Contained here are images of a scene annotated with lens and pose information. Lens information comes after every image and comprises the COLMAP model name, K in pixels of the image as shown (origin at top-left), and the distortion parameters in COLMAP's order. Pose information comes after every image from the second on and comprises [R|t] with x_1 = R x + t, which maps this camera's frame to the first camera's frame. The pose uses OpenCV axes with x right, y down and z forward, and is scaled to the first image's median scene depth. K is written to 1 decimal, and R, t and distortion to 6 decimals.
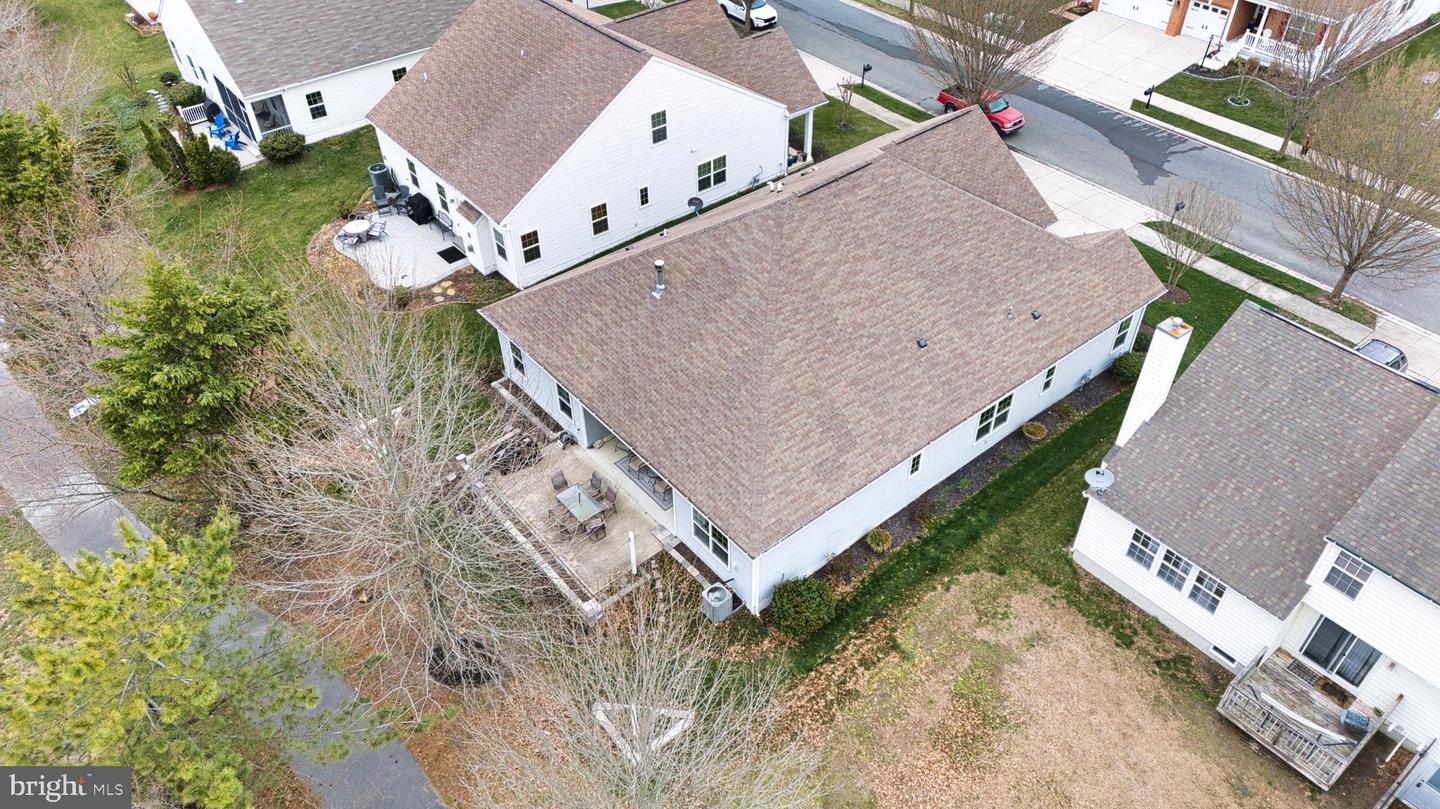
lens RADIAL K [[1016.6, 0, 720.0], [0, 1016.6, 404.5], [0, 0, 1]] dist [0.055415, 0.000426]
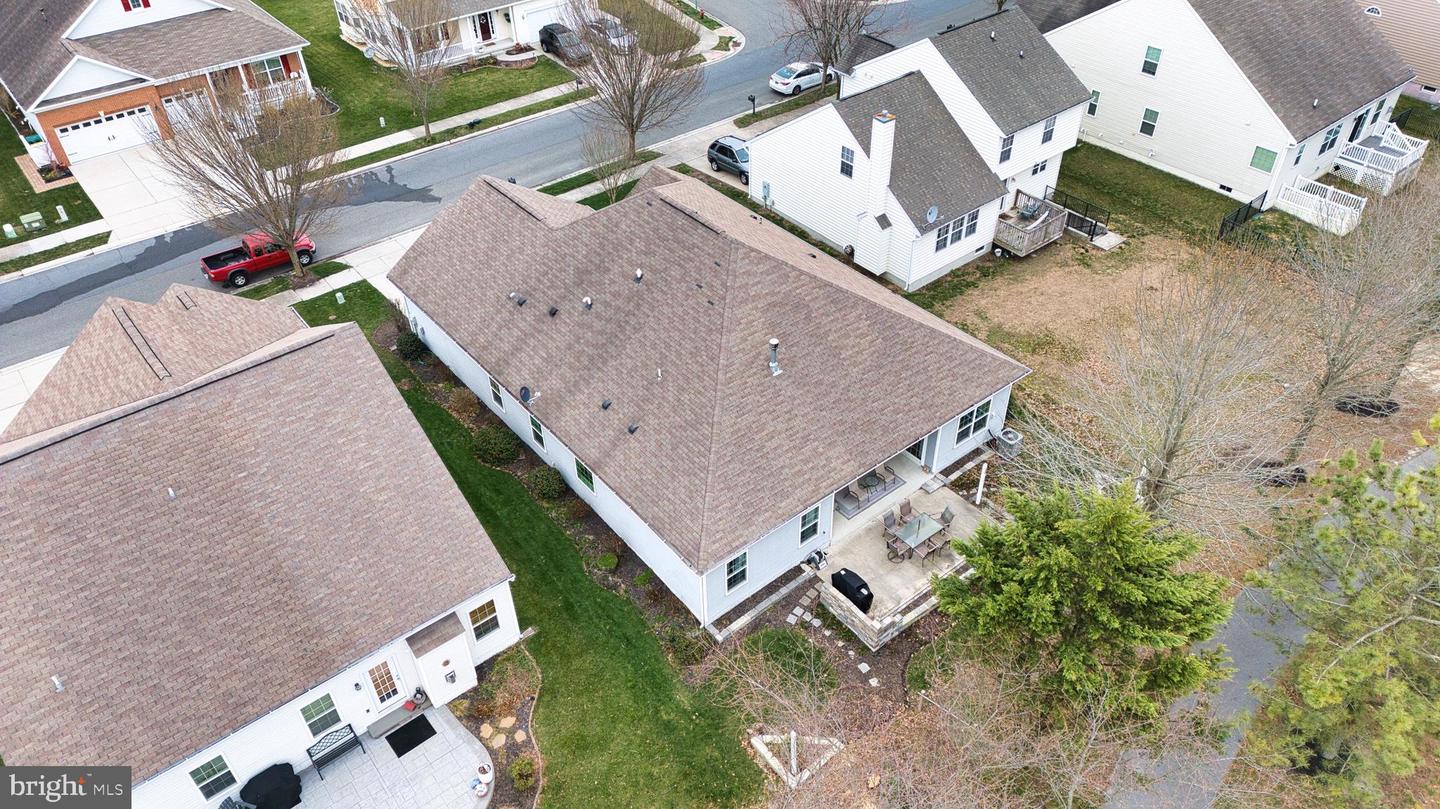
lens RADIAL K [[1016.3, 0, 728.6], [0, 1016.3, 403.3], [0, 0, 1]] dist [0.035661, -0.002602]
pose [[0.002892, -0.631580, 0.775305, -0.832123], [0.669900, 0.576851, 0.467416, -0.573946], [-0.742446, 0.518025, 0.424763, 0.612438]]
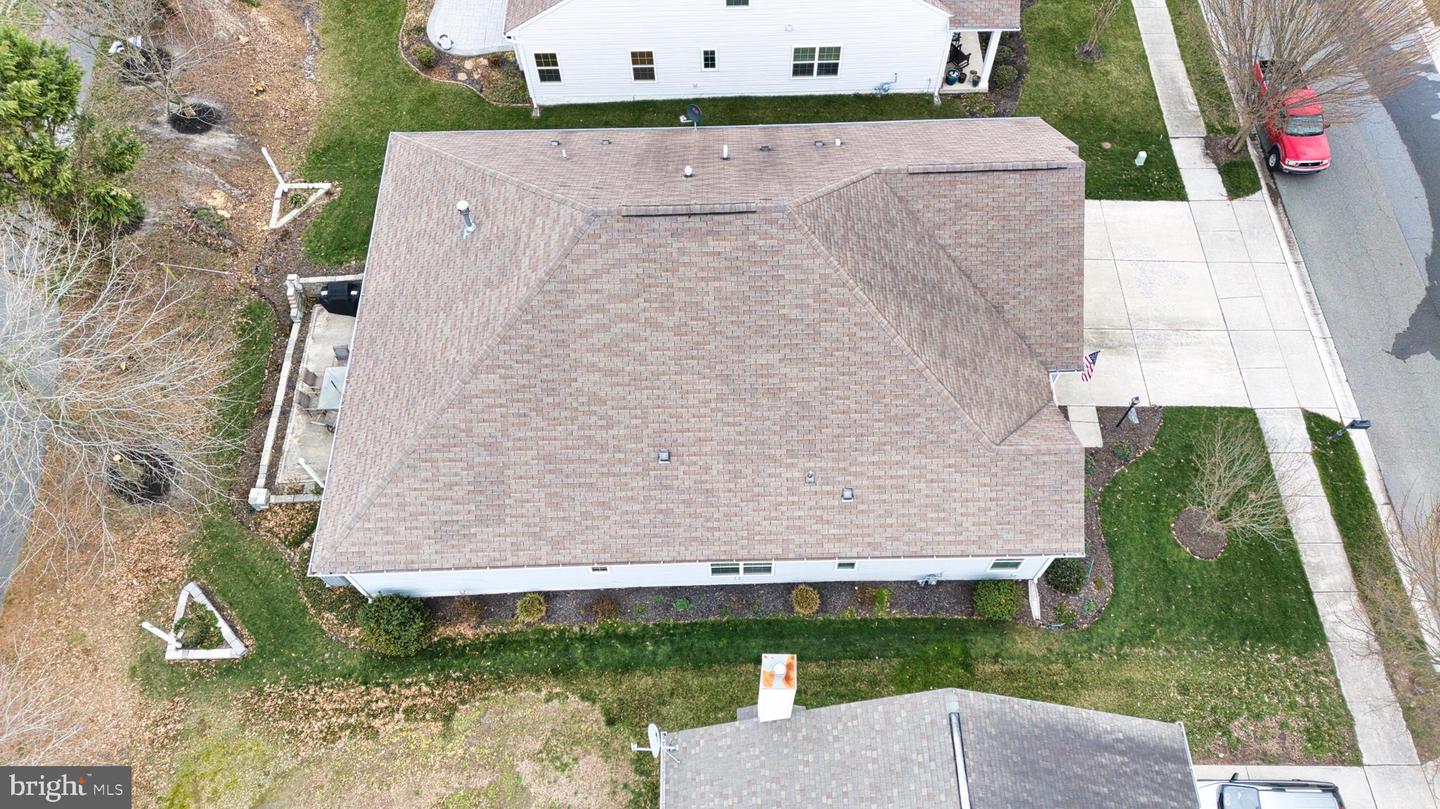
lens RADIAL K [[1016.3, 0, 728.6], [0, 1016.3, 403.3], [0, 0, 1]] dist [0.035661, -0.002602]
pose [[0.784972, 0.540400, -0.302964, 0.437304], [-0.401993, 0.816382, 0.414635, -0.425883], [0.471403, -0.203687, 0.858074, 0.332055]]
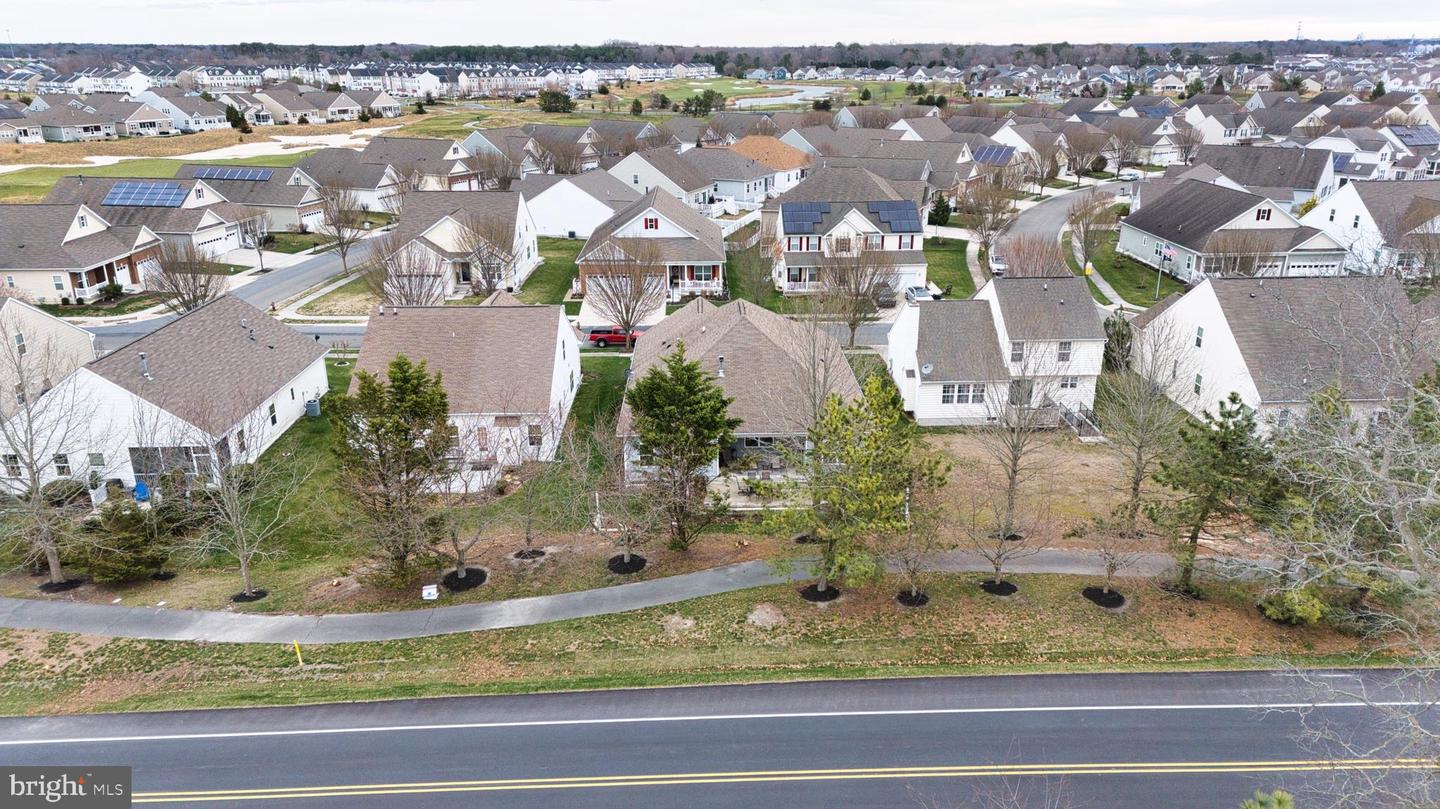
lens RADIAL K [[1016.3, 0, 728.6], [0, 1016.3, 403.3], [0, 0, 1]] dist [0.035661, -0.002602]
pose [[0.615802, -0.253825, 0.745896, -1.390382], [0.520443, 0.841802, -0.143210, 0.198630], [-0.591546, 0.476385, 0.650485, -0.166775]]
